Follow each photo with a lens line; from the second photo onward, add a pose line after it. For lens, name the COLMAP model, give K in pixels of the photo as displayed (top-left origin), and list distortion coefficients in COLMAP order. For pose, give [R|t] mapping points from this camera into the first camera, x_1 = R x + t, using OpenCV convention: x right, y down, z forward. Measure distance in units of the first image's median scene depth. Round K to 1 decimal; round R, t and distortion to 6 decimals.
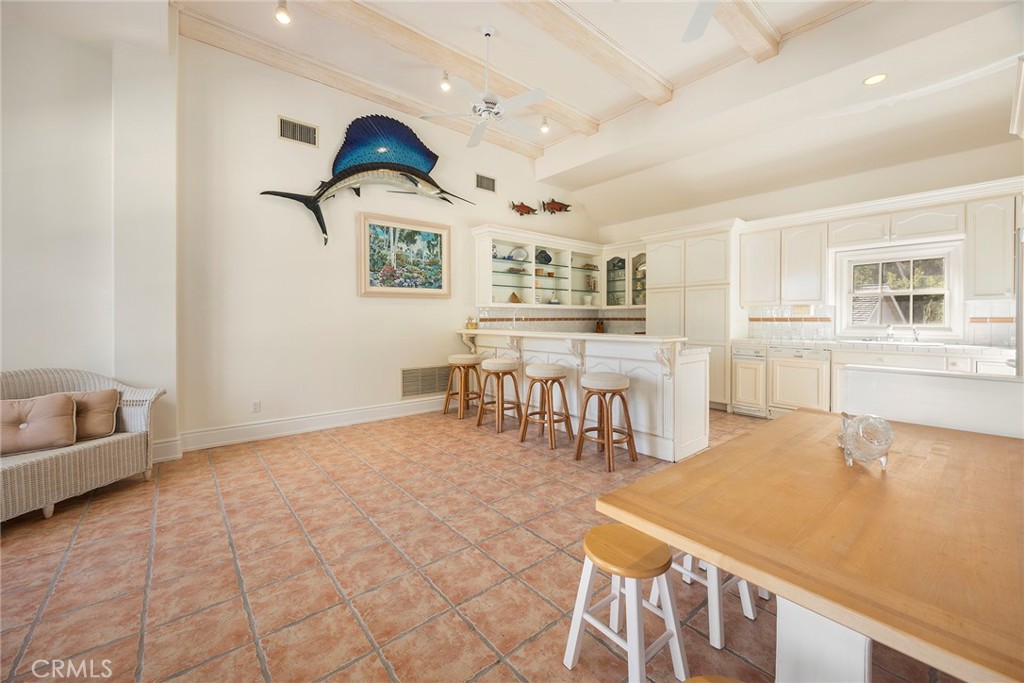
lens RADIAL K [[396.0, 0, 502.8], [0, 396.0, 325.6], [0, 0, 1]] dist [-0.002981, -0.000223]
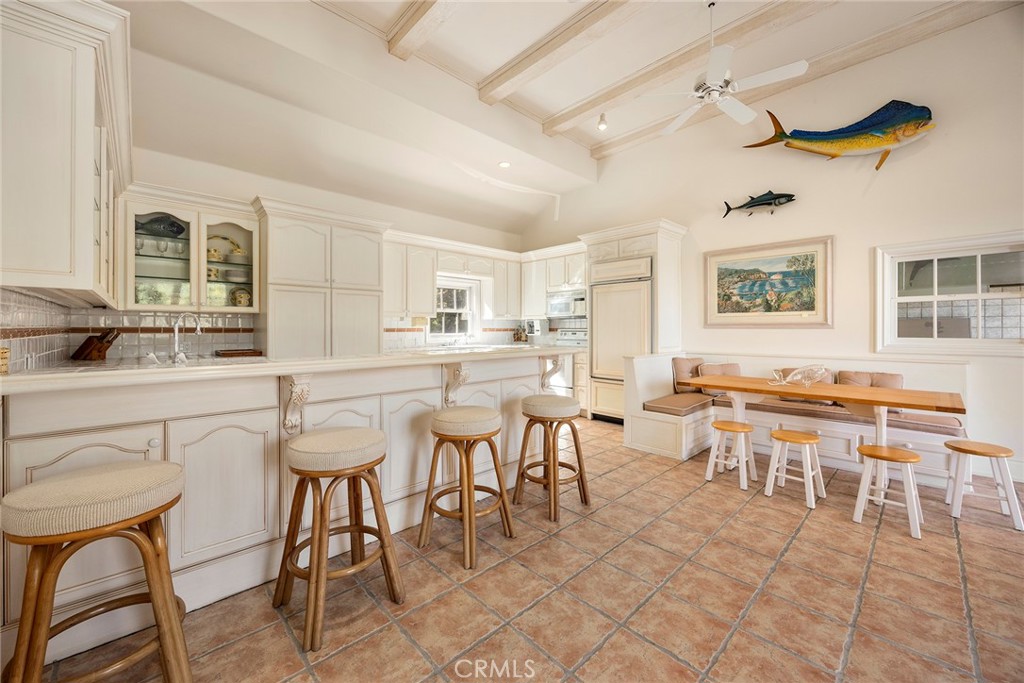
lens RADIAL K [[396.0, 0, 513.6], [0, 396.0, 332.6], [0, 0, 1]] dist [-0.002981, -0.000223]
pose [[-0.076151, -0.007129, 0.997071, -0.636709], [0.016942, 0.999821, 0.008442, -0.020669], [-0.996952, 0.017536, -0.076017, 1.324871]]
